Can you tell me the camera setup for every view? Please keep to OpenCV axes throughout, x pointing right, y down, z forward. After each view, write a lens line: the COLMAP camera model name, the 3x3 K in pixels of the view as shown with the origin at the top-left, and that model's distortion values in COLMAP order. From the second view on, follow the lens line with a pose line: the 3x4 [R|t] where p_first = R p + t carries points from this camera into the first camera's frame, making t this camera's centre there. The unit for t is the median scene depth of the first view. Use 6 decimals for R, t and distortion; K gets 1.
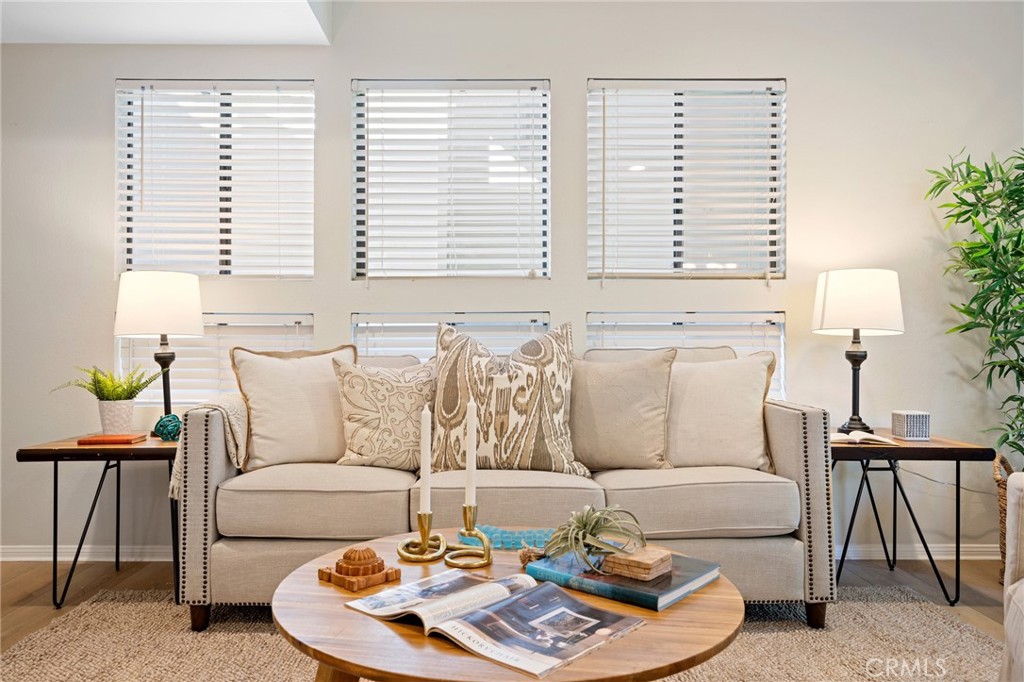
lens RADIAL K [[769.3, 0, 512.9], [0, 769.3, 334.3], [0, 0, 1]] dist [-0.004750, -0.012456]
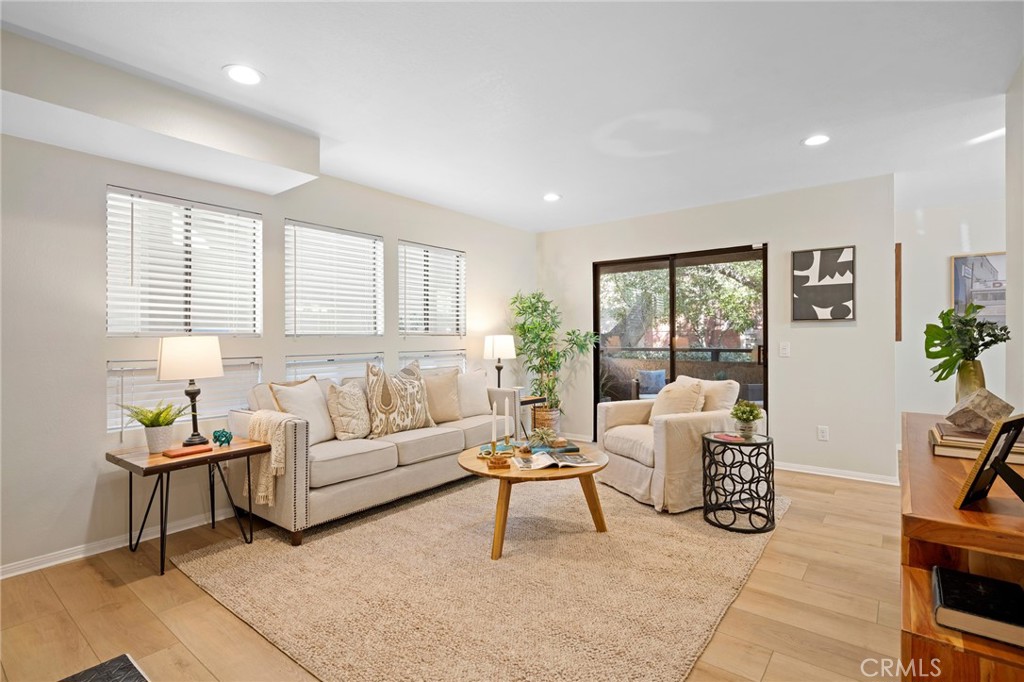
lens RADIAL K [[489.1, 0, 510.9], [0, 489.1, 342.1], [0, 0, 1]] dist [-0.004293, -0.000434]
pose [[0.616510, -0.012596, 0.787246, -0.852611], [-0.001093, 0.999857, 0.016854, -0.087780], [-0.787346, -0.011251, 0.616409, -0.065486]]
